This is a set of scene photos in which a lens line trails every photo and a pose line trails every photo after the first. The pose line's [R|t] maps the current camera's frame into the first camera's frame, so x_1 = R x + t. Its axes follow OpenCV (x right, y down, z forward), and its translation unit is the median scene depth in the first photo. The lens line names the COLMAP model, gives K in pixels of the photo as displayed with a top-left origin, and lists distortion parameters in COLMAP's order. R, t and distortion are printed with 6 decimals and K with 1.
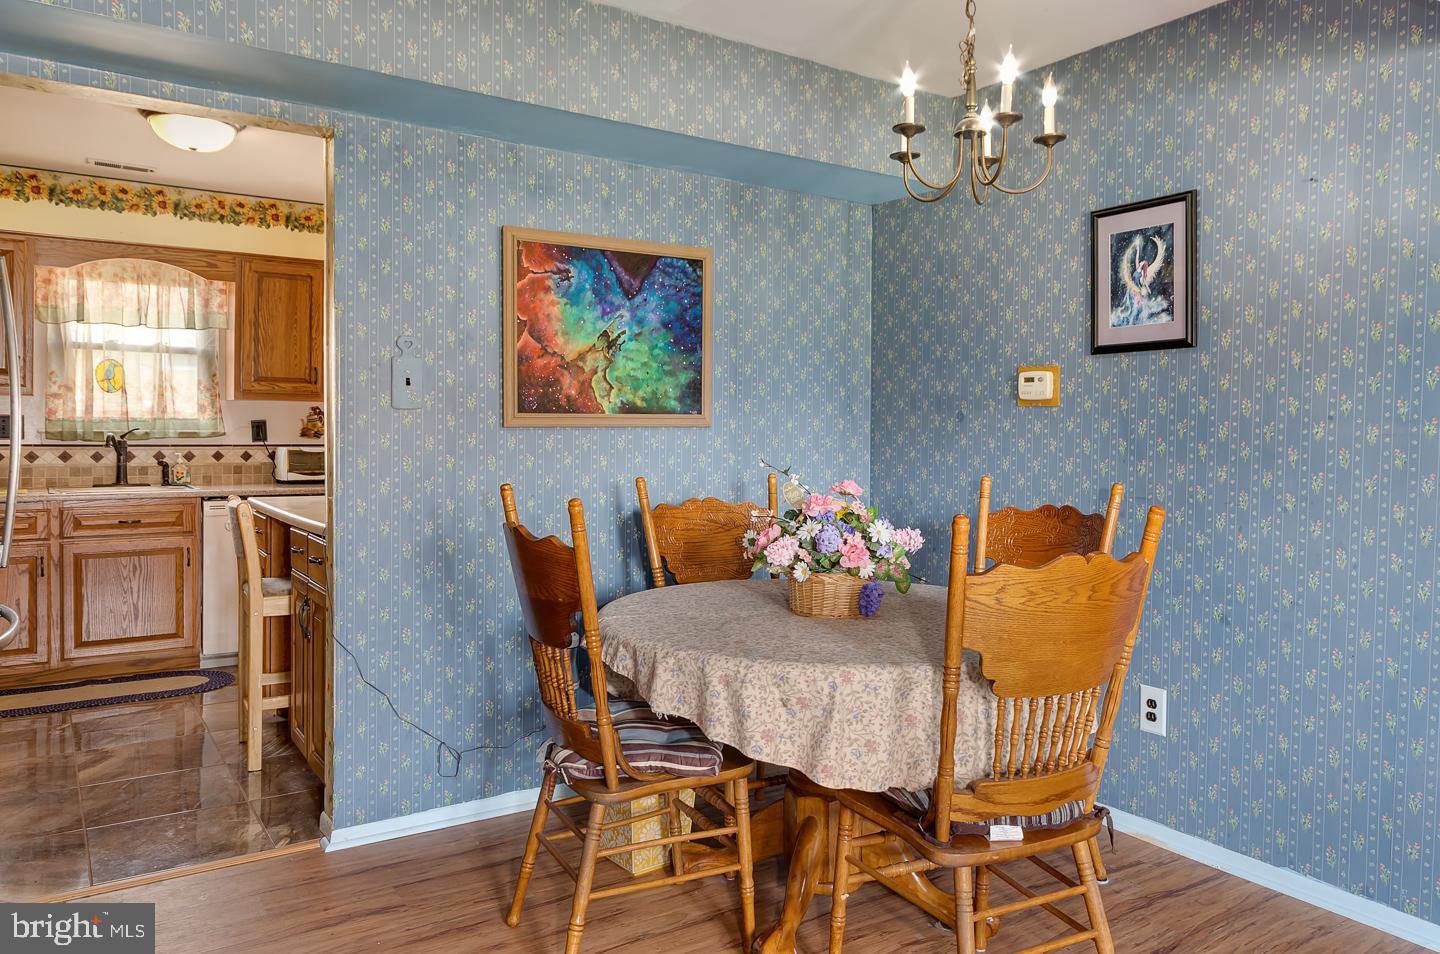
lens RADIAL K [[1011.2, 0, 720.3], [0, 1011.2, 439.7], [0, 0, 1]] dist [0.004523, 0.001129]
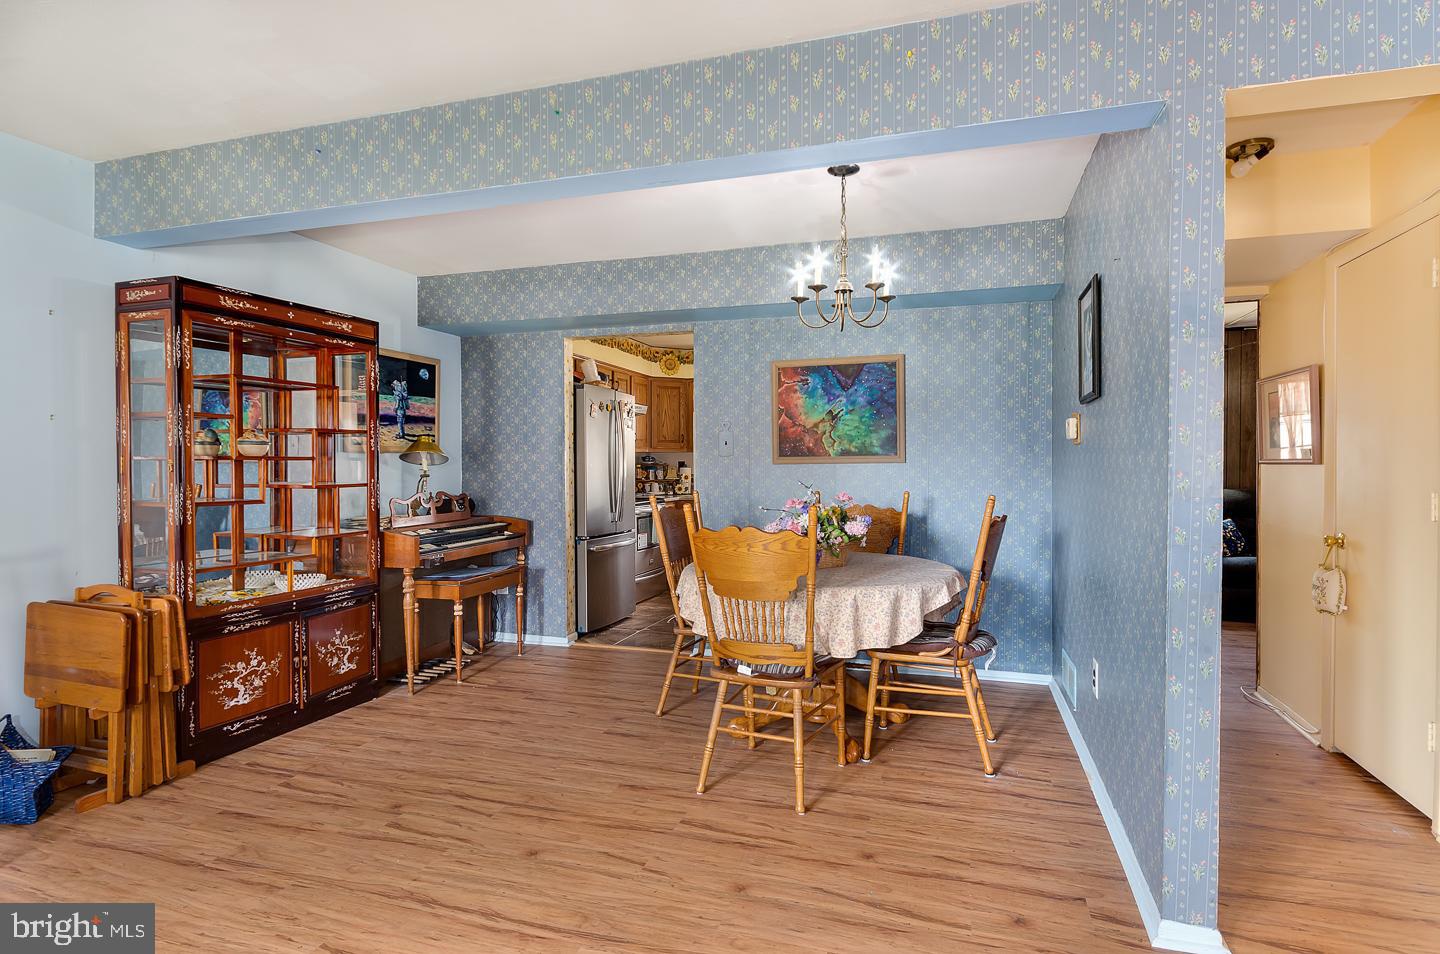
lens RADIAL K [[690.0, 0, 717.5], [0, 690.0, 472.8], [0, 0, 1]] dist [0.000395, 0.000088]
pose [[0.644313, -0.001140, -0.764761, 0.697137], [-0.000569, 0.999998, -0.001971, 0.006426], [0.764762, 0.001705, 0.644311, 0.056932]]
